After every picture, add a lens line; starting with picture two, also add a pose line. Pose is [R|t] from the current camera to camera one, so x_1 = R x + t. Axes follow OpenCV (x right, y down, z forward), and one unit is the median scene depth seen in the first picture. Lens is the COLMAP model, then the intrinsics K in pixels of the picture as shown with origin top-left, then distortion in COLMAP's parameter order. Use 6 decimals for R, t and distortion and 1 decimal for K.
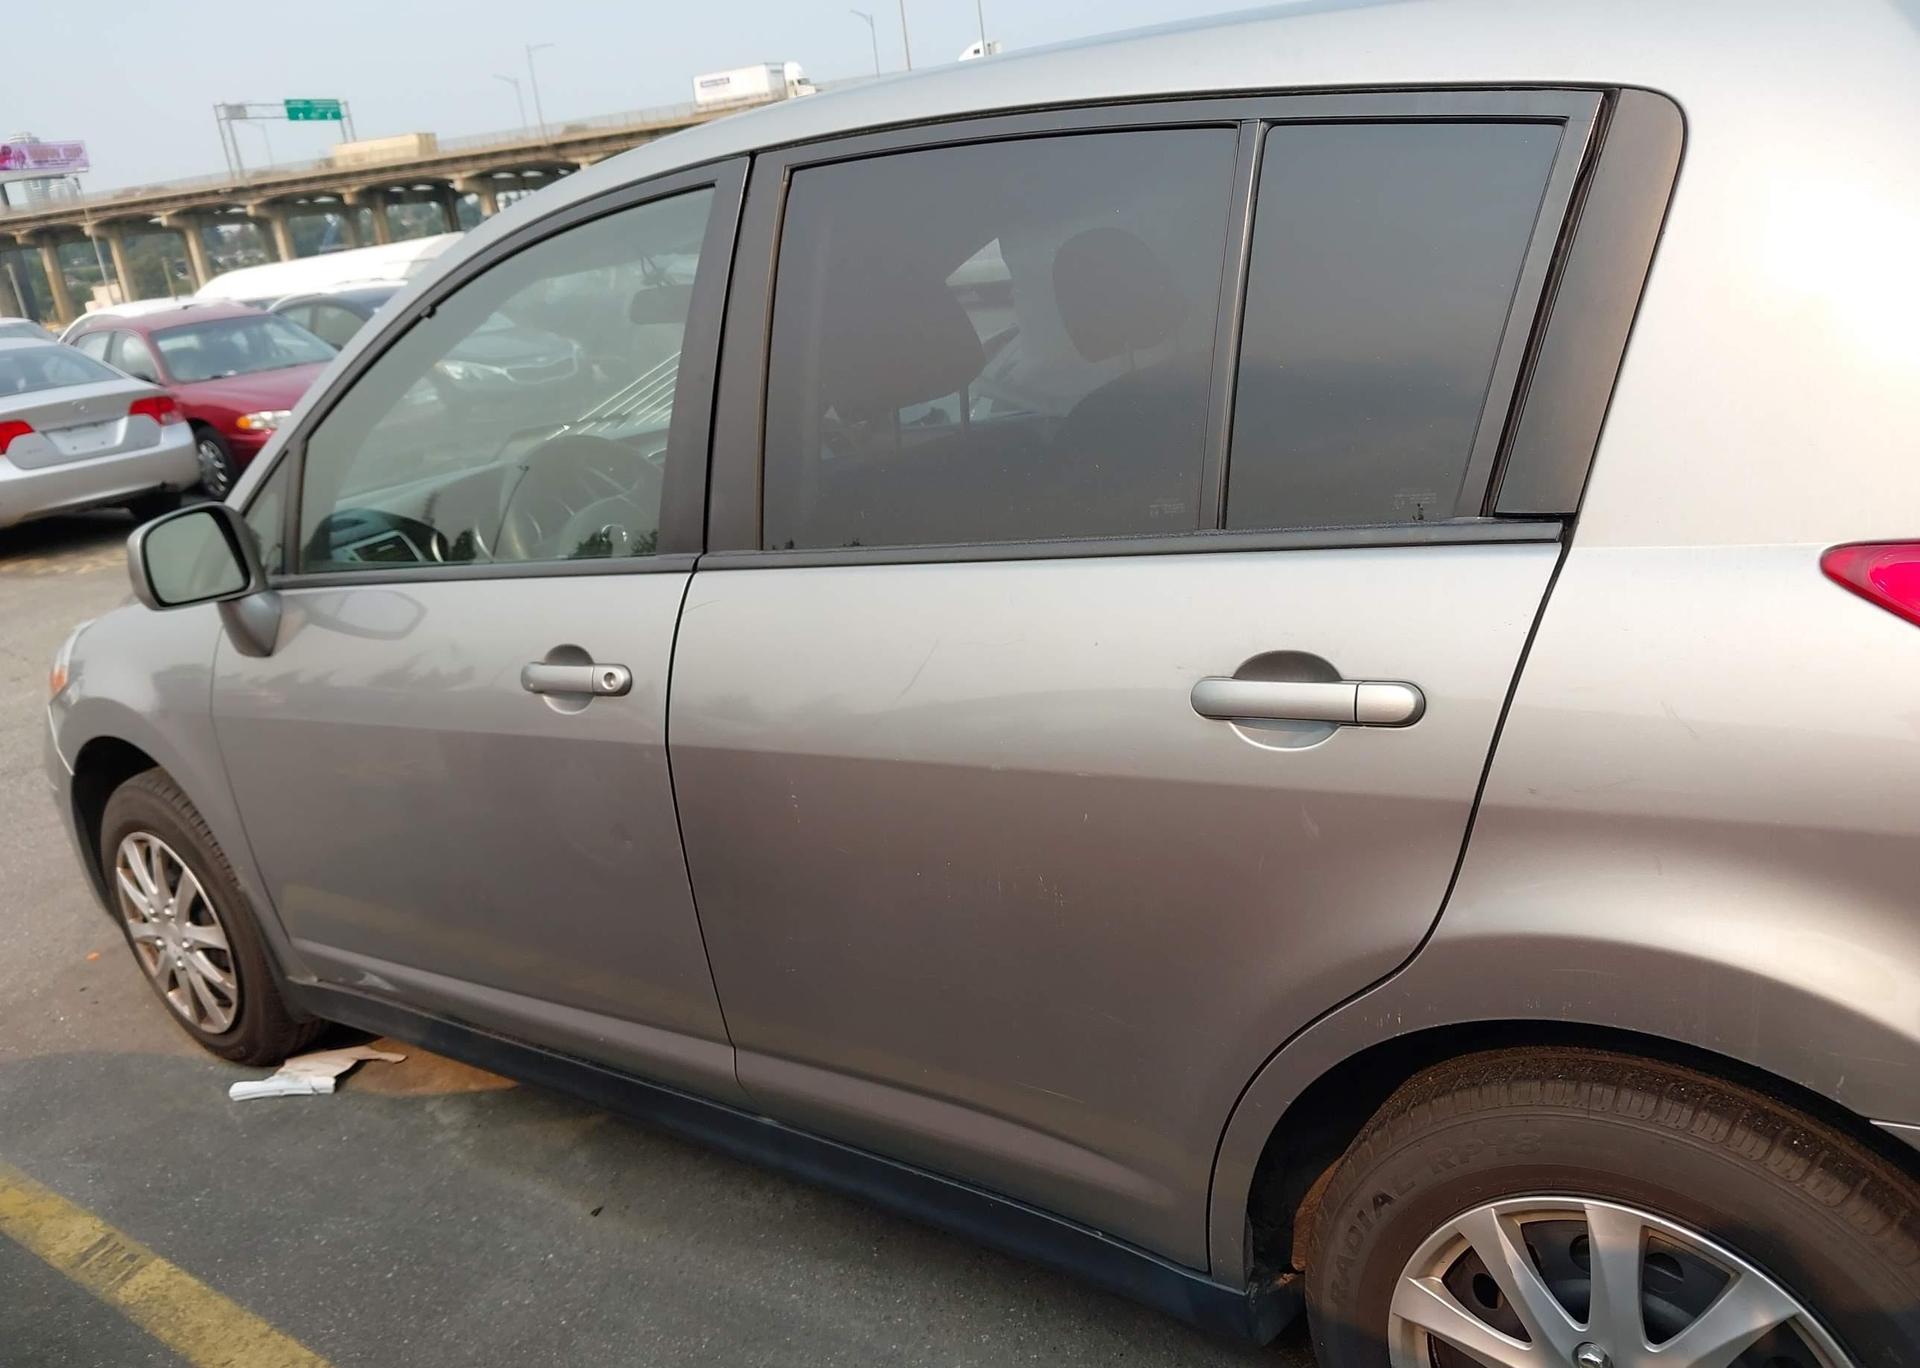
lens RADIAL K [[1511.7, 0, 954.3], [0, 1511.7, 683.6], [0, 0, 1]] dist [0.020471, -0.029492]
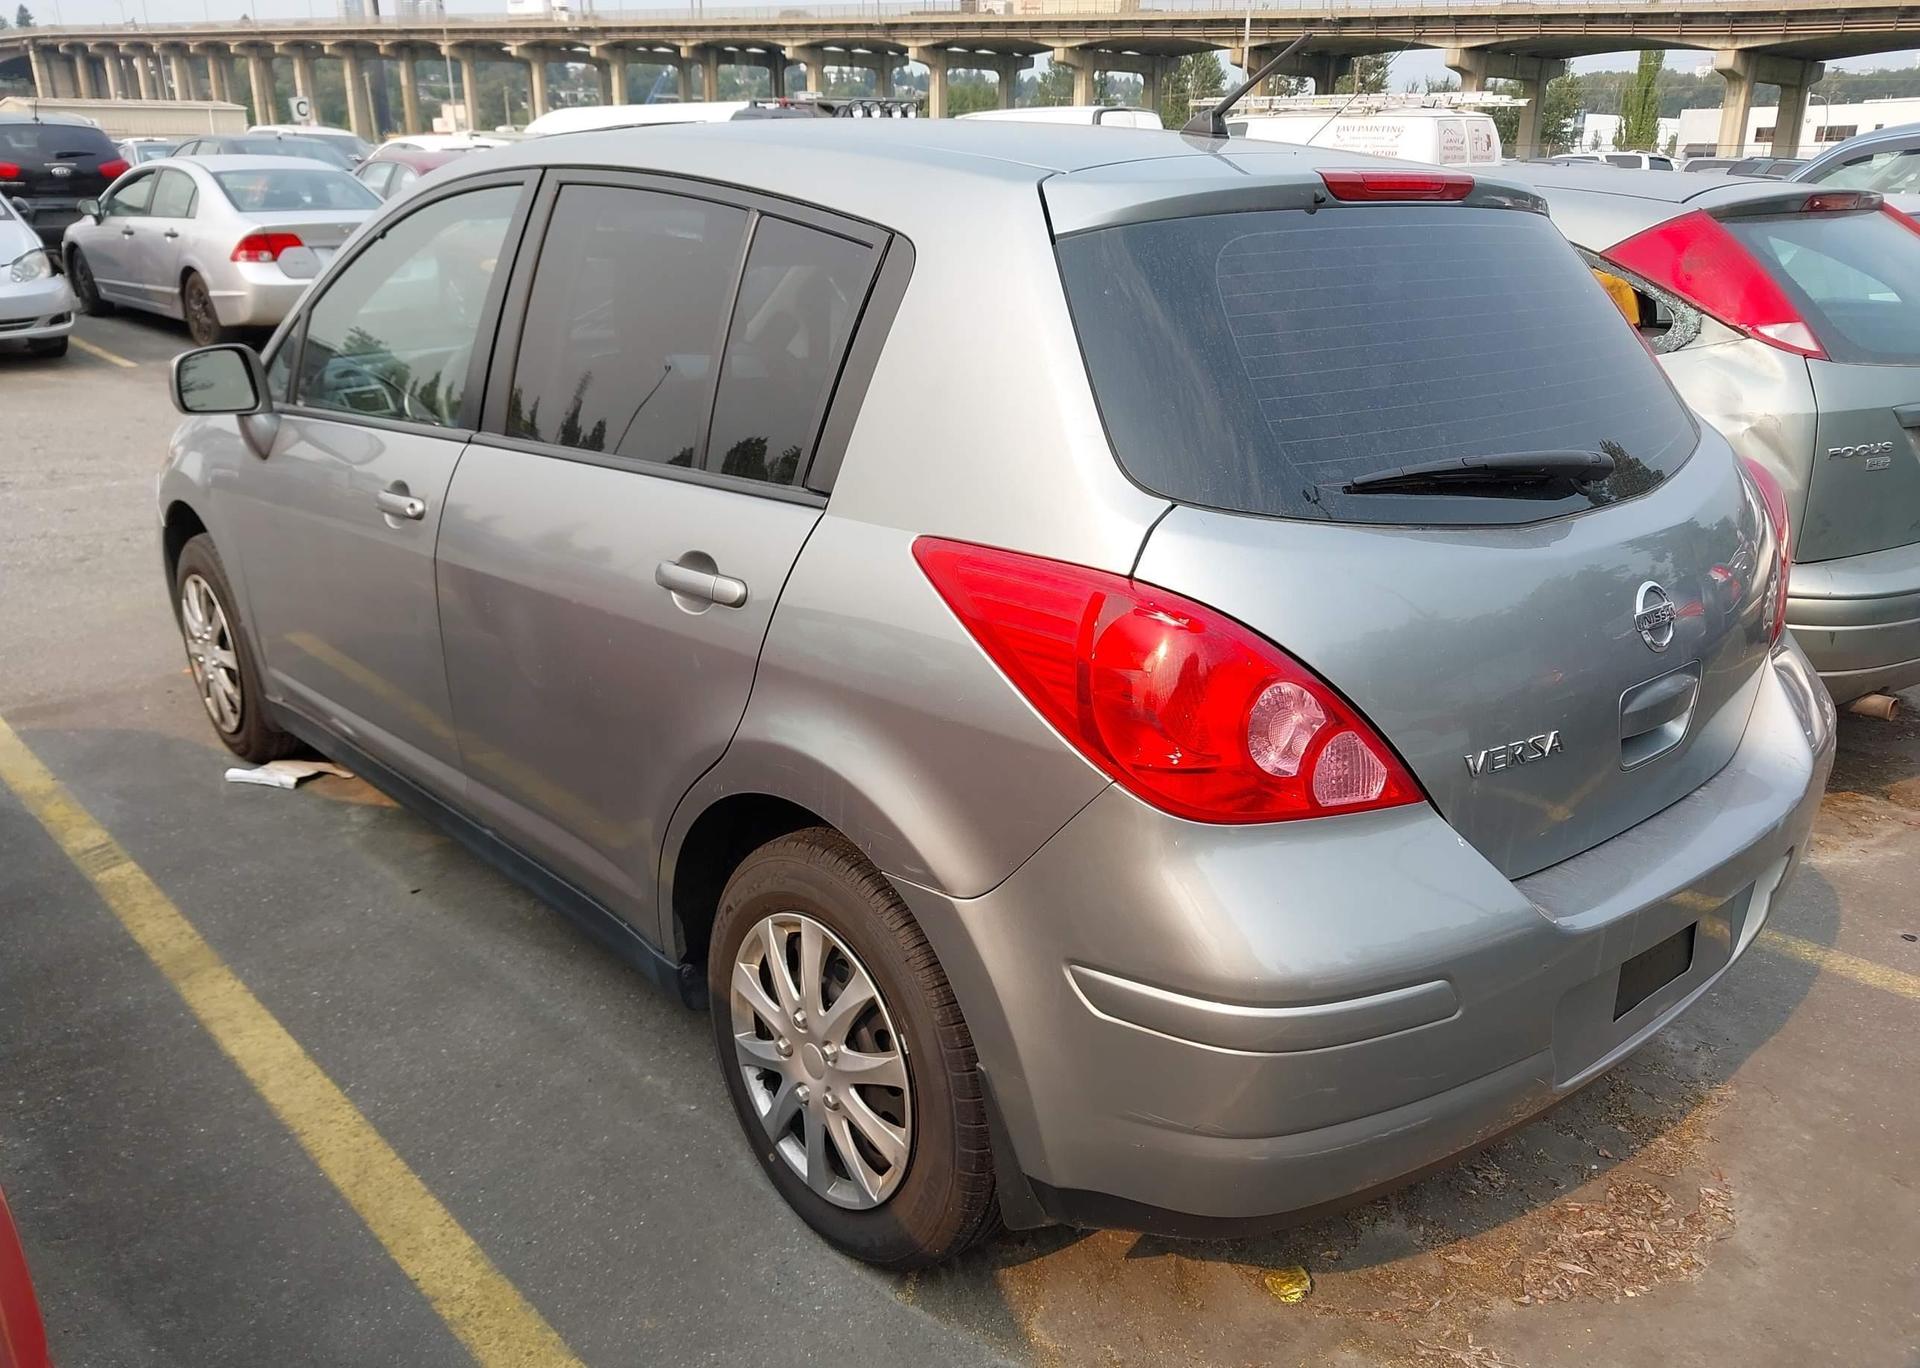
lens RADIAL K [[1511.7, 0, 954.3], [0, 1511.7, 683.6], [0, 0, 1]] dist [0.020471, -0.029492]
pose [[0.972537, 0.187096, -0.138441, 0.383491], [-0.179746, 0.981634, 0.063930, -0.017834], [0.147859, -0.037290, 0.988305, -0.285281]]
